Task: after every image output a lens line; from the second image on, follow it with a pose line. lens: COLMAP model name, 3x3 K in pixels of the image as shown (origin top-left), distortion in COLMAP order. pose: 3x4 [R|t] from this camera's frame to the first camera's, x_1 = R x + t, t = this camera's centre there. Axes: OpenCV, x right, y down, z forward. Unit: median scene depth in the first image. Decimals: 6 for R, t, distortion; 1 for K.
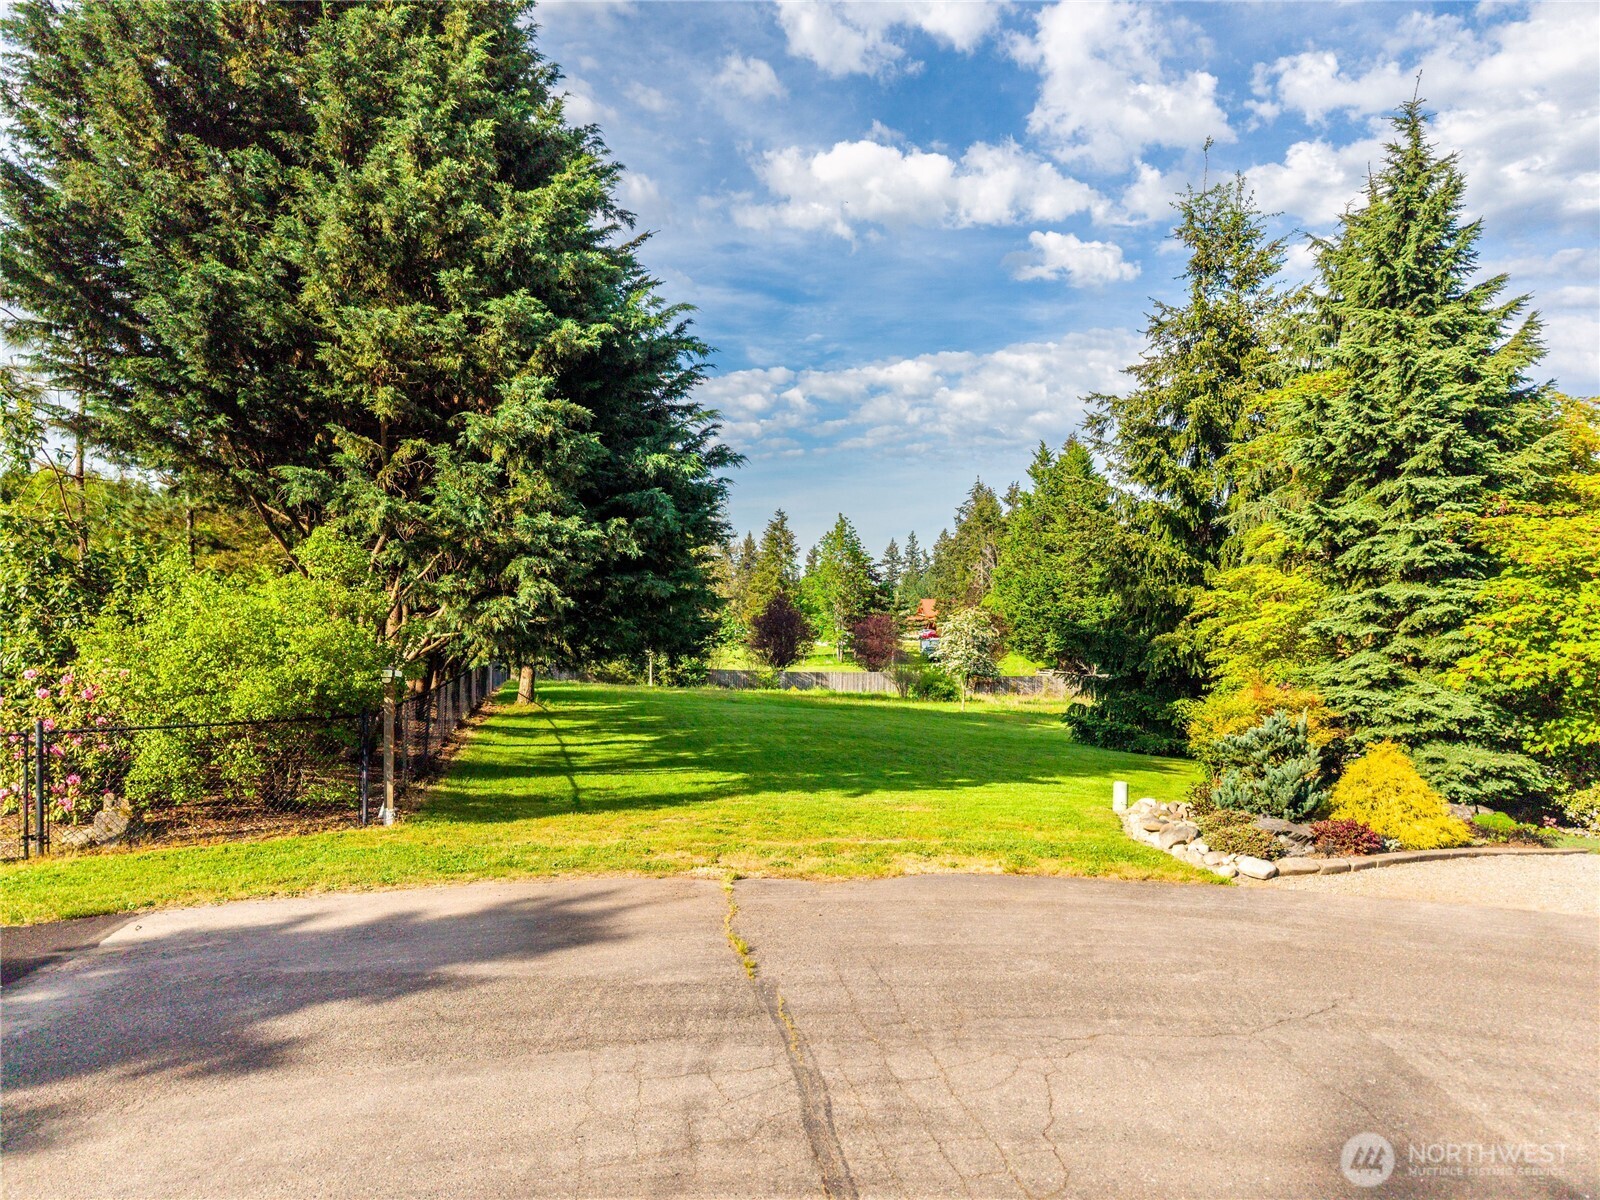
lens RADIAL K [[1077.8, 0, 795.5], [0, 1077.8, 599.9], [0, 0, 1]] dist [0.004781, -0.003406]
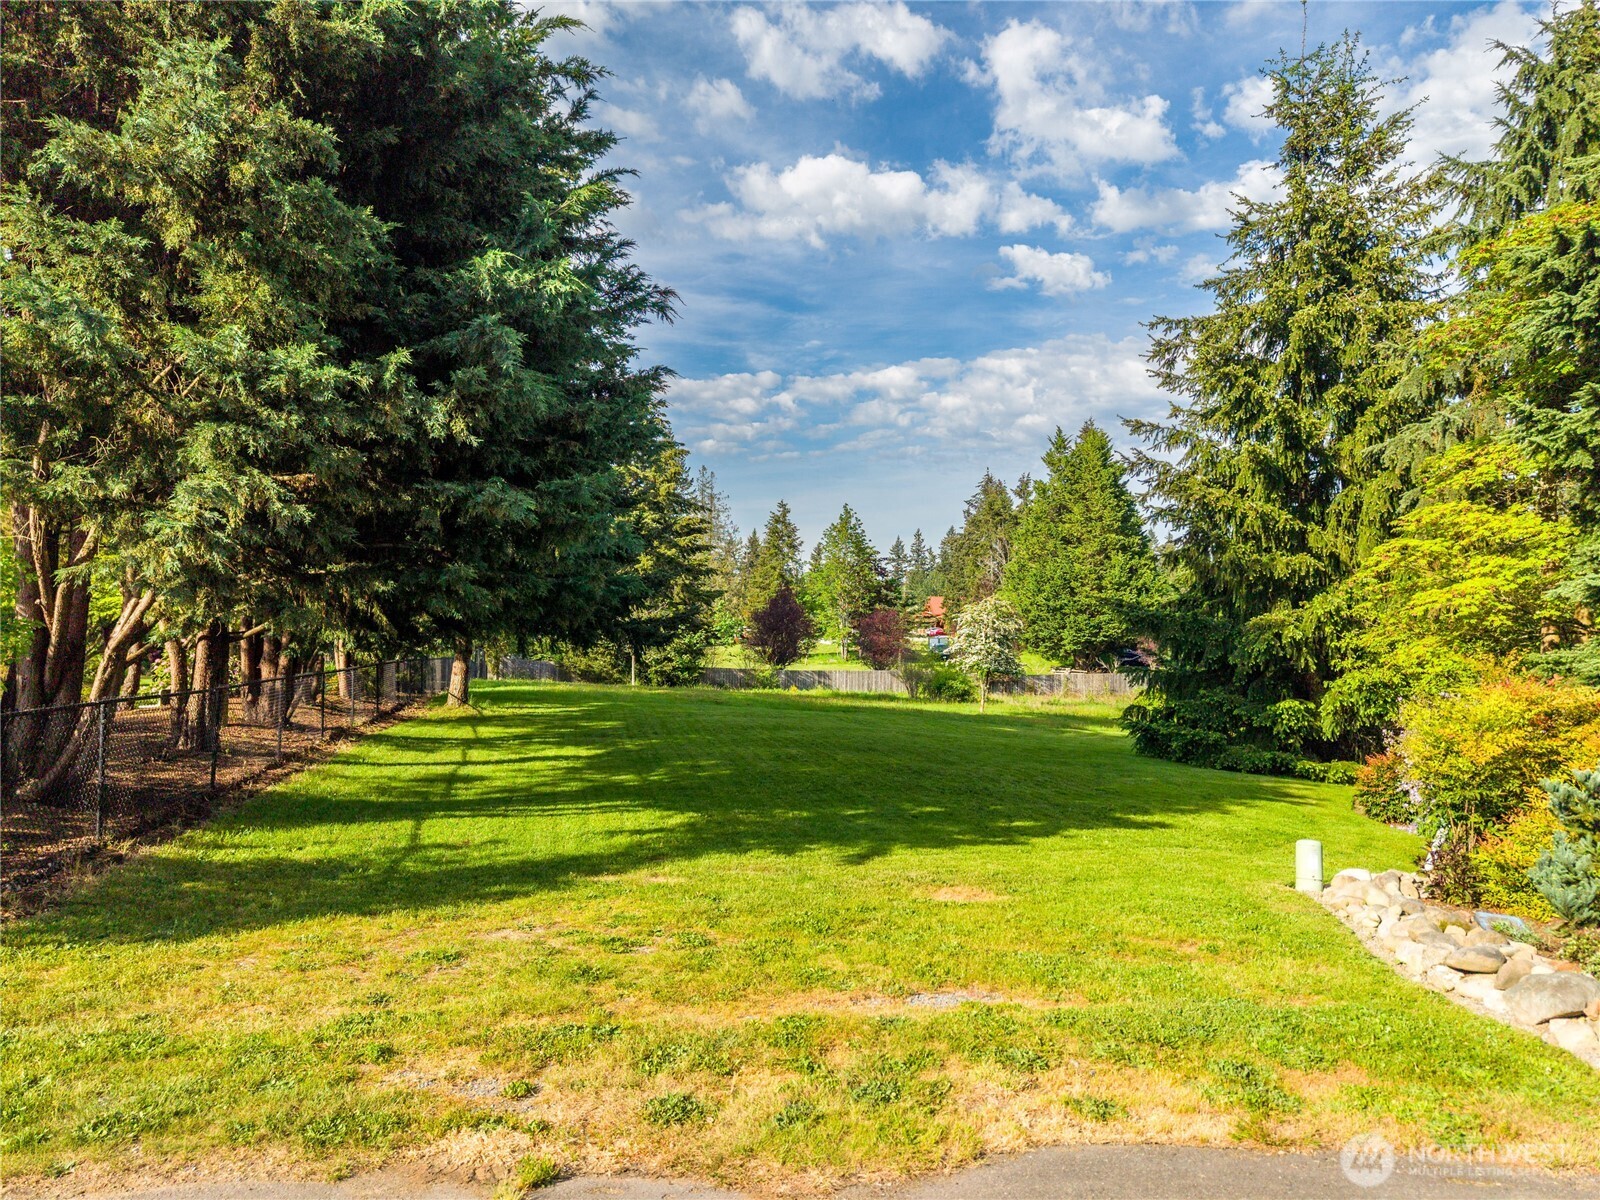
lens RADIAL K [[1077.8, 0, 804.6], [0, 1077.8, 600.6], [0, 0, 1]] dist [0.004781, -0.003406]
pose [[0.999994, -0.000539, 0.003550, 0.011571], [0.000538, 1.000000, 0.000325, 0.018498], [-0.003550, -0.000324, 0.999994, 0.207316]]
